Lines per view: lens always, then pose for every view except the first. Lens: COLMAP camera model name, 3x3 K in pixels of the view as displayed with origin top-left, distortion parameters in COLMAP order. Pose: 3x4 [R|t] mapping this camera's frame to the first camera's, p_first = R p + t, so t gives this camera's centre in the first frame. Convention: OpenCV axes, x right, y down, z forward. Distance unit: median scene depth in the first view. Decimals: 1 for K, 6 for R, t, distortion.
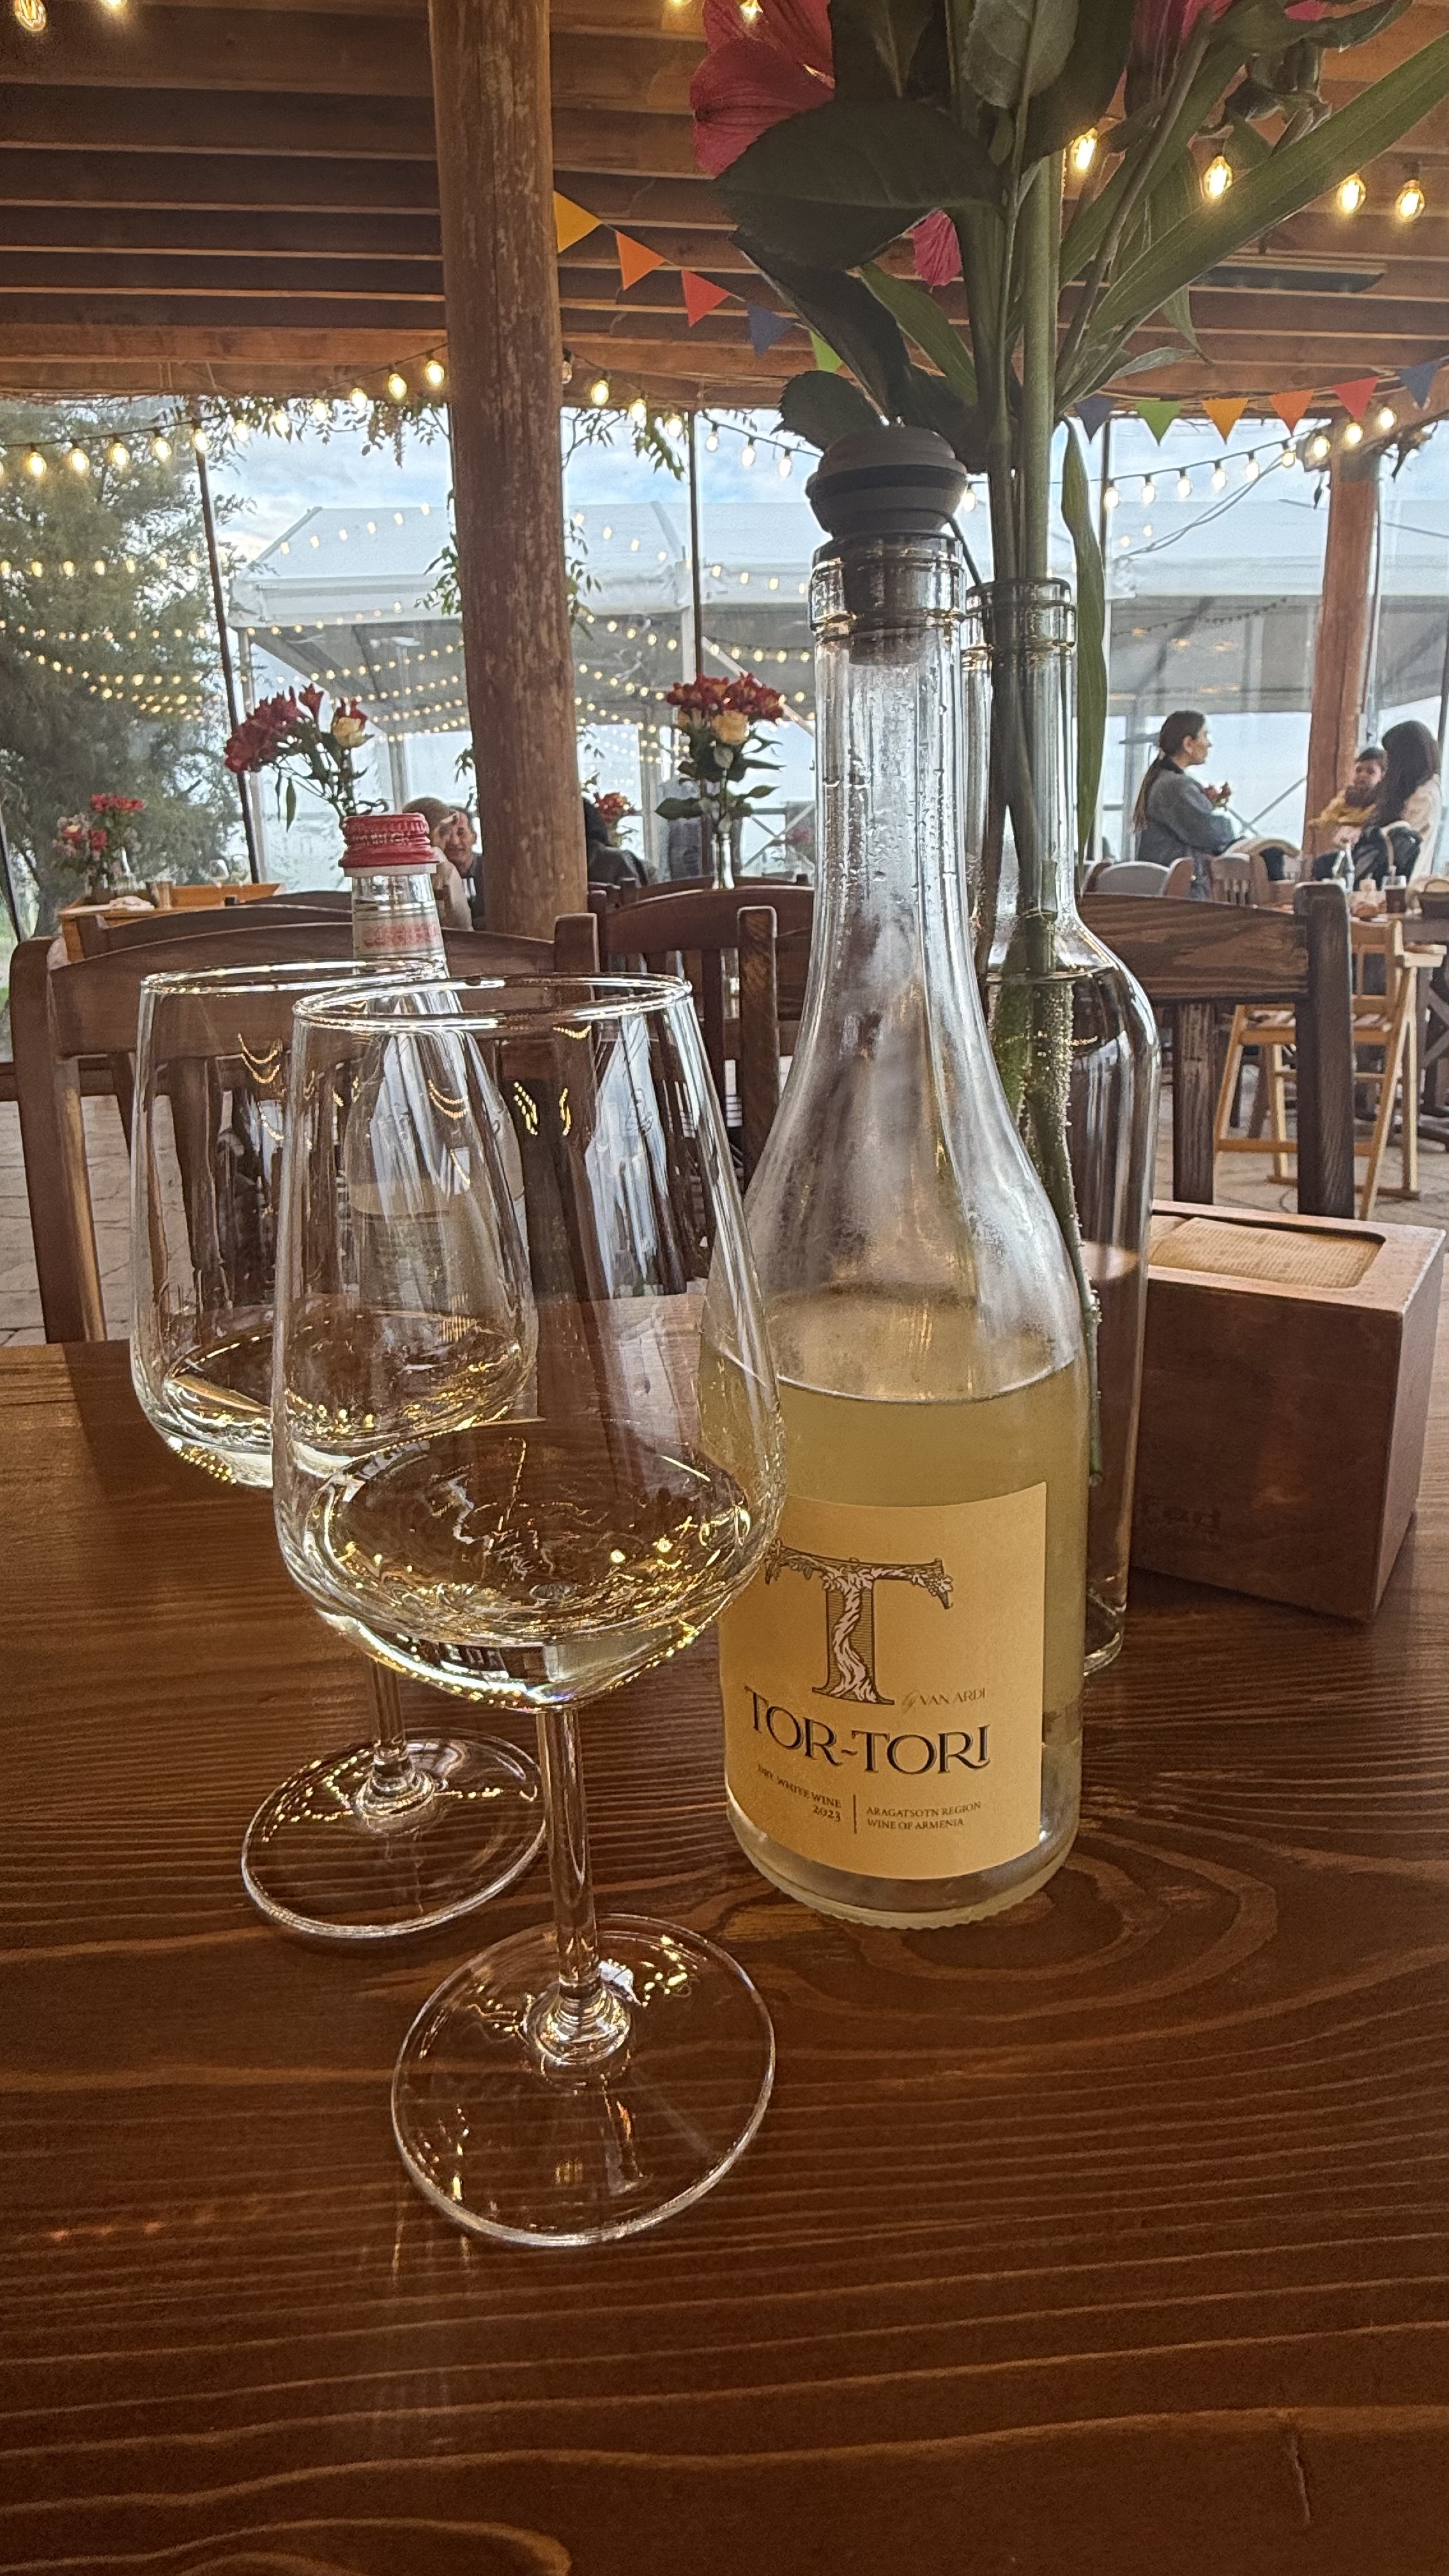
lens RADIAL K [[1391.9, 0, 725.2], [0, 1391.9, 1230.0], [0, 0, 1]] dist [-0.001689, -0.000512]
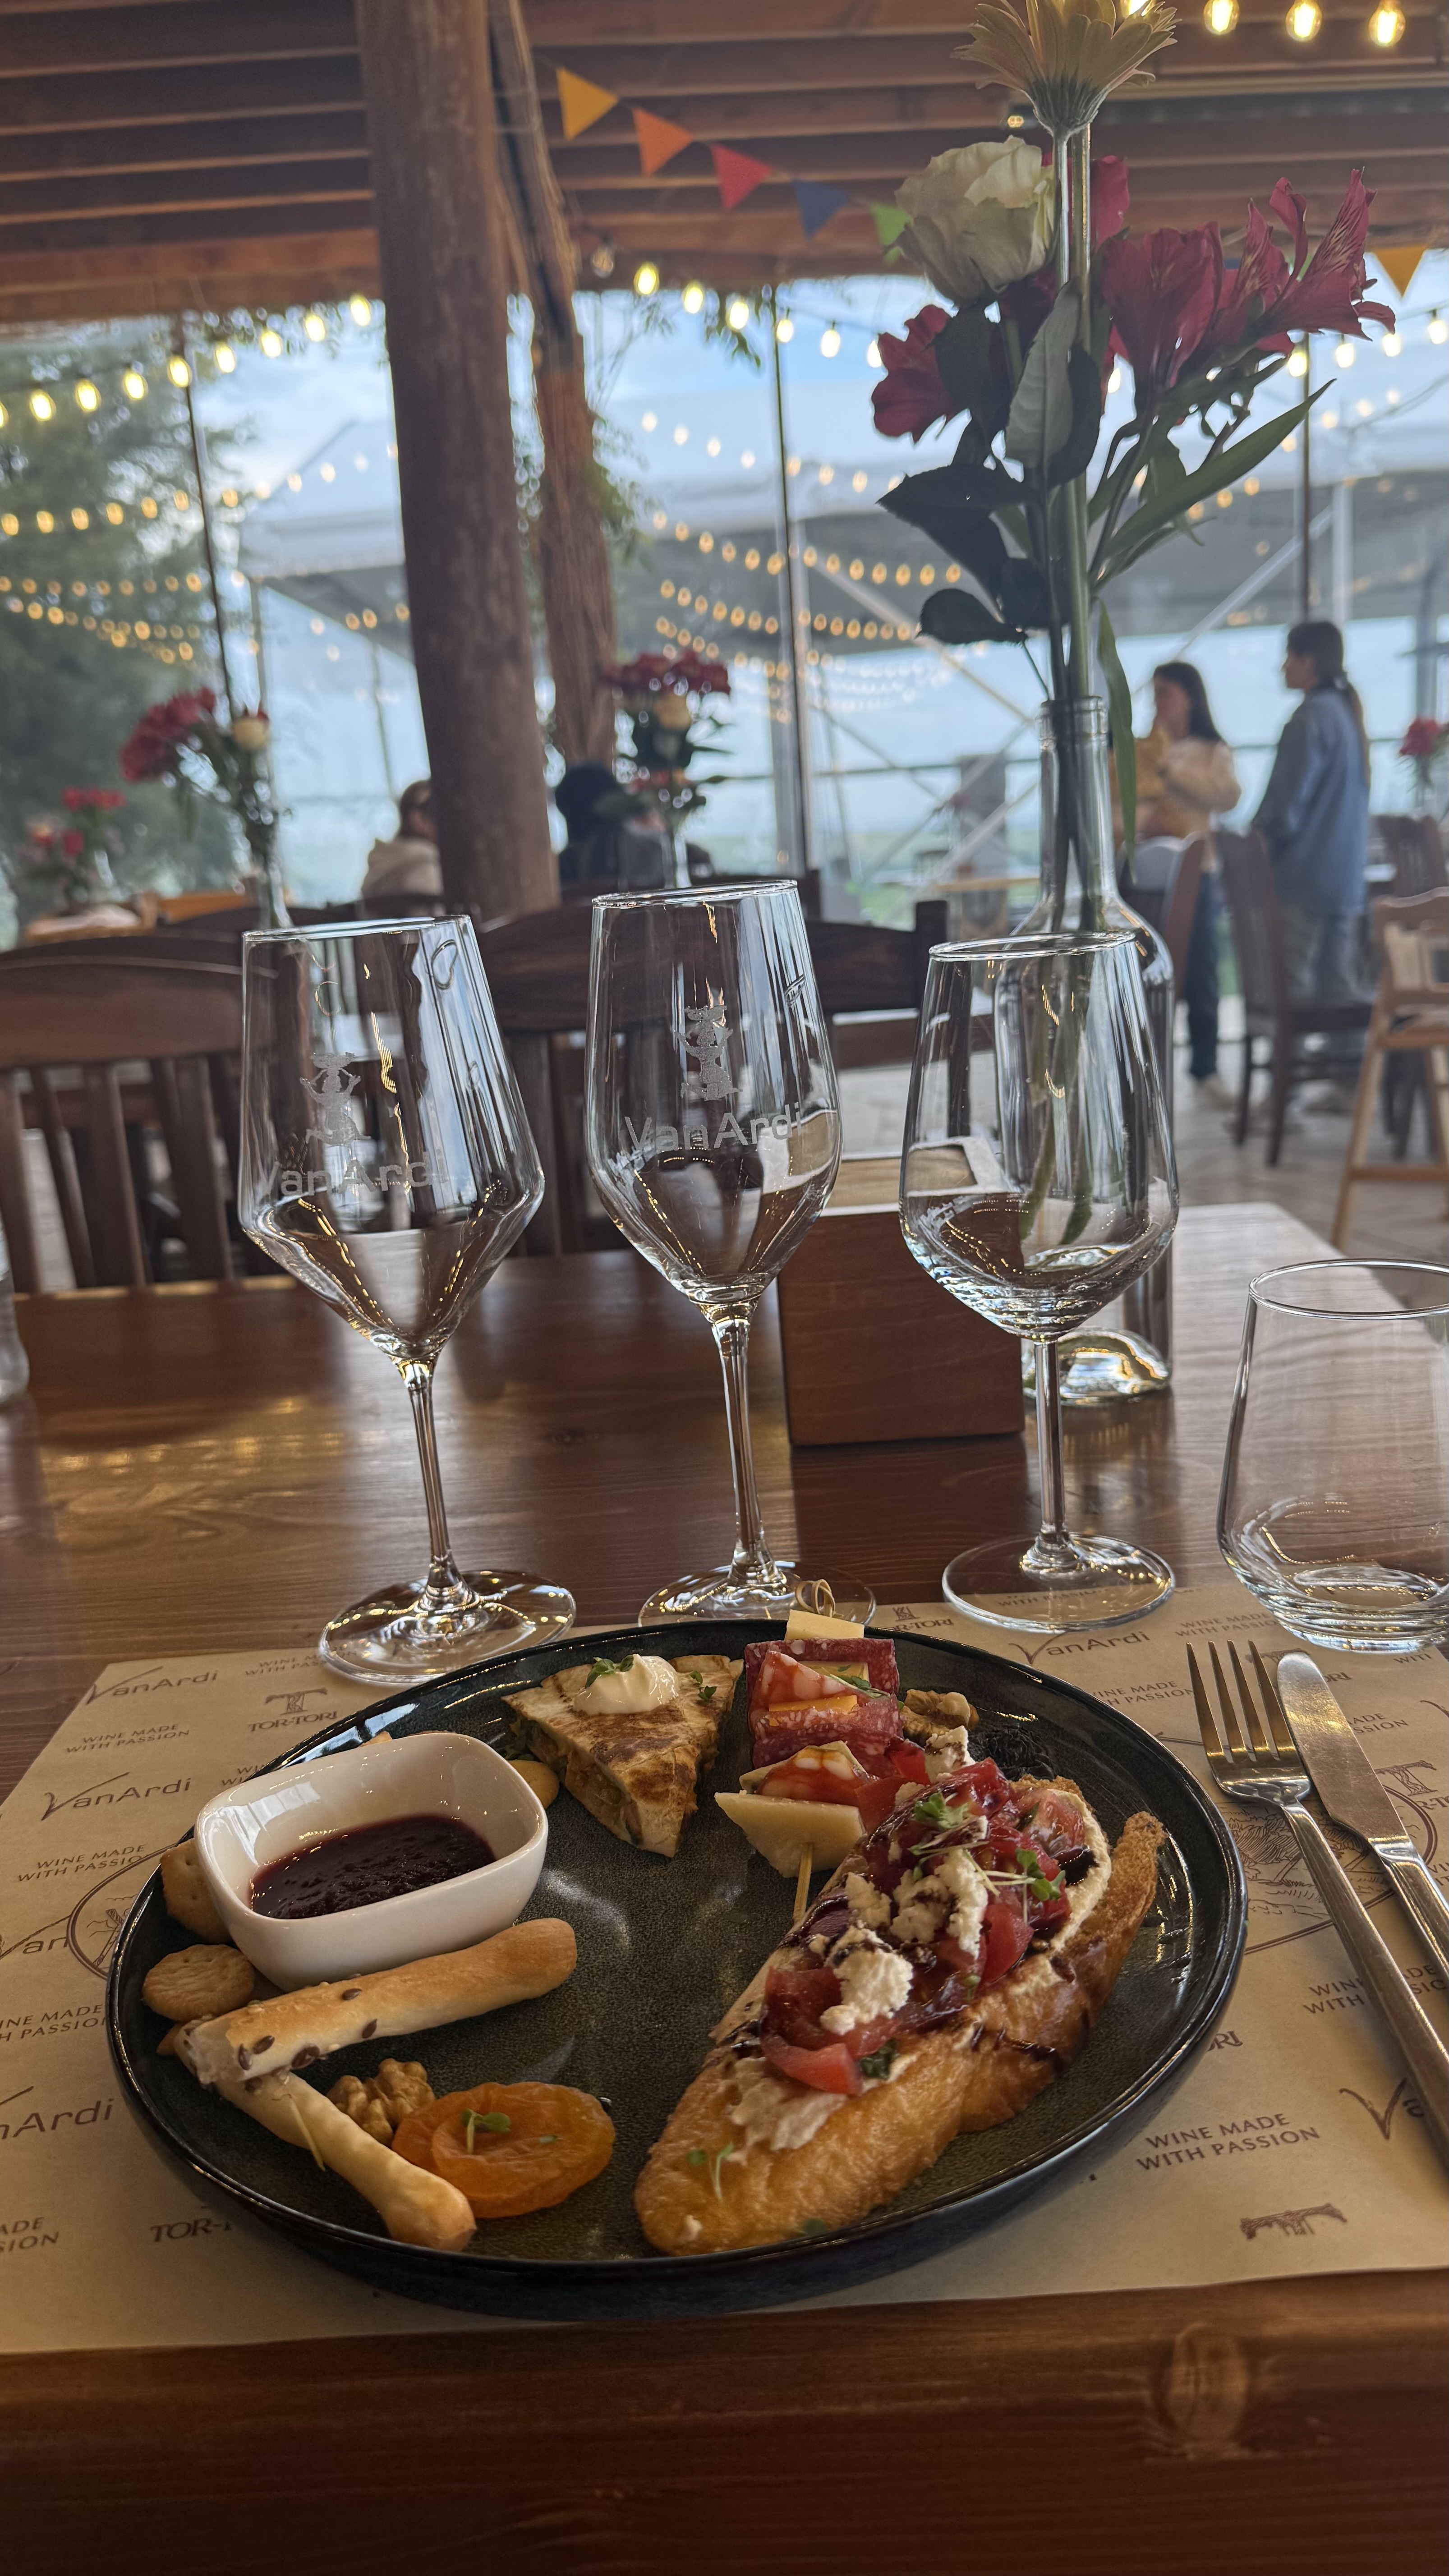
lens RADIAL K [[1869.4, 0, 707.4], [0, 1869.4, 1294.0], [0, 0, 1]] dist [-0.012792, -0.009414]
pose [[0.992686, -0.005744, -0.120588, 0.109036], [0.003722, 0.999849, -0.016994, 0.018967], [0.120667, 0.016421, 0.992557, -0.108347]]
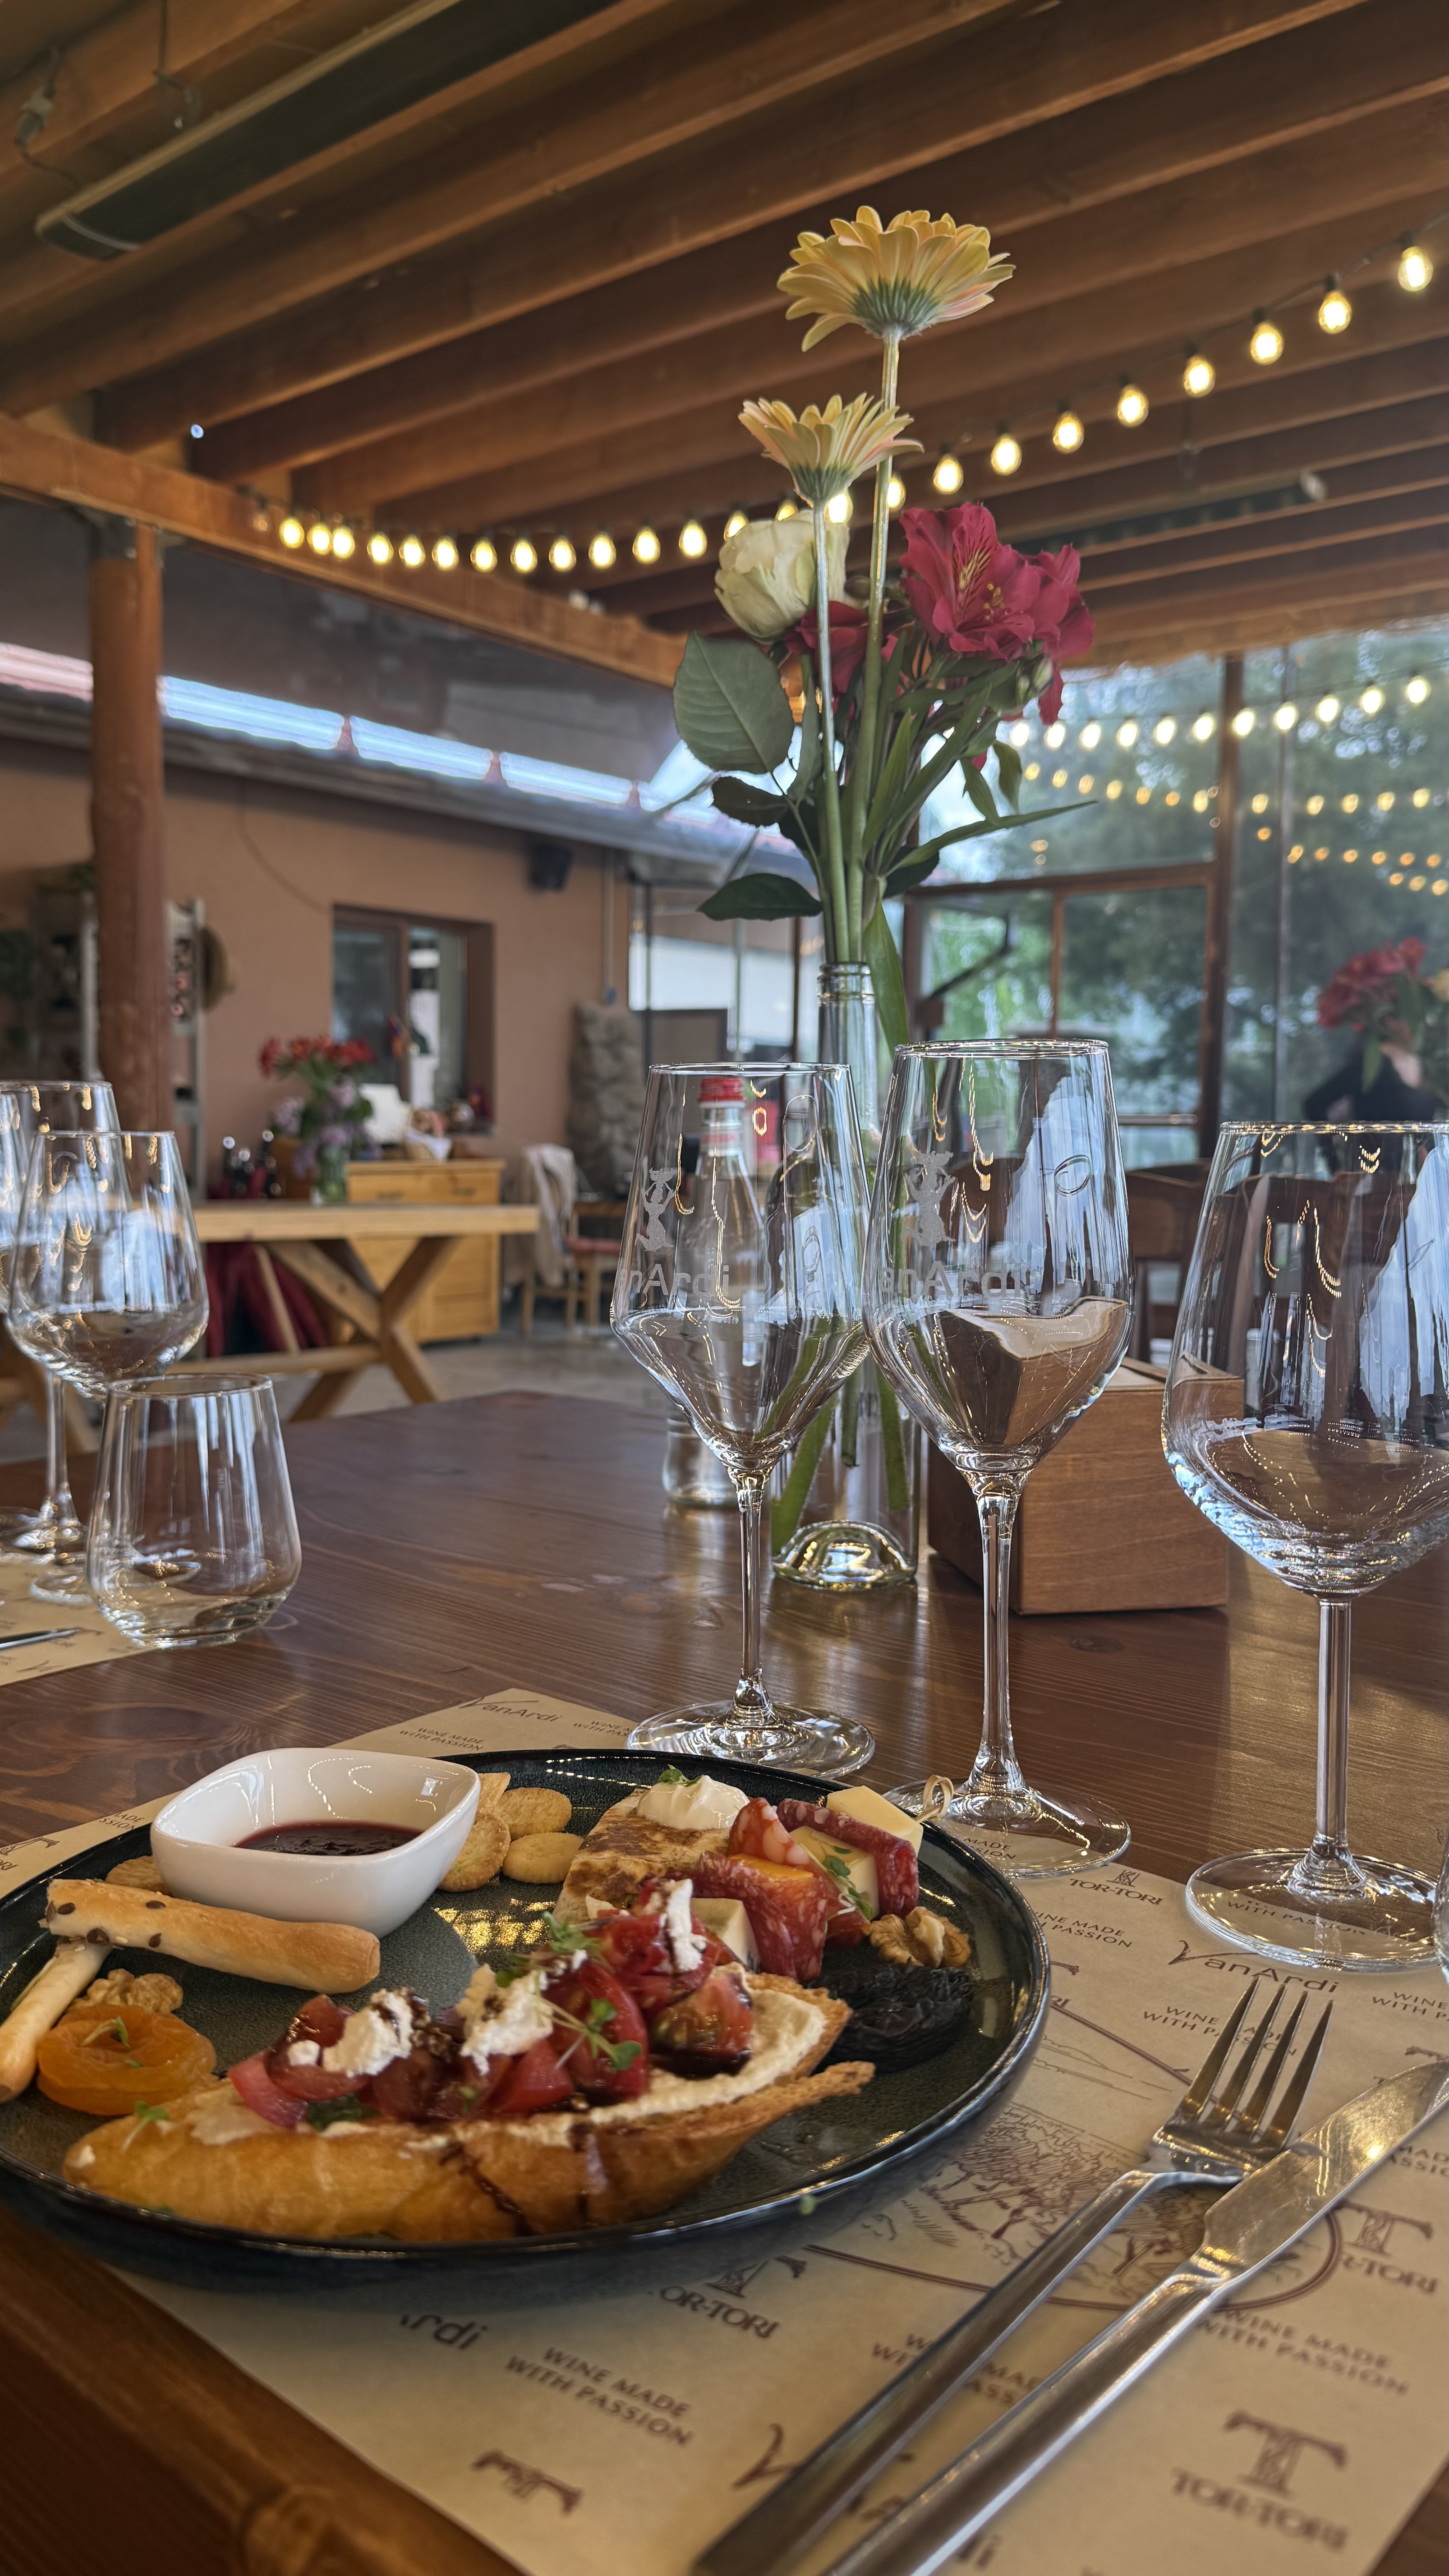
lens RADIAL K [[1869.4, 0, 739.8], [0, 1869.4, 1271.7], [0, 0, 1]] dist [-0.012792, -0.009414]
pose [[0.691141, 0.104838, -0.715076, 0.189720], [-0.233841, 0.968639, -0.084001, 0.018272], [0.683844, 0.225270, 0.693982, -0.069739]]
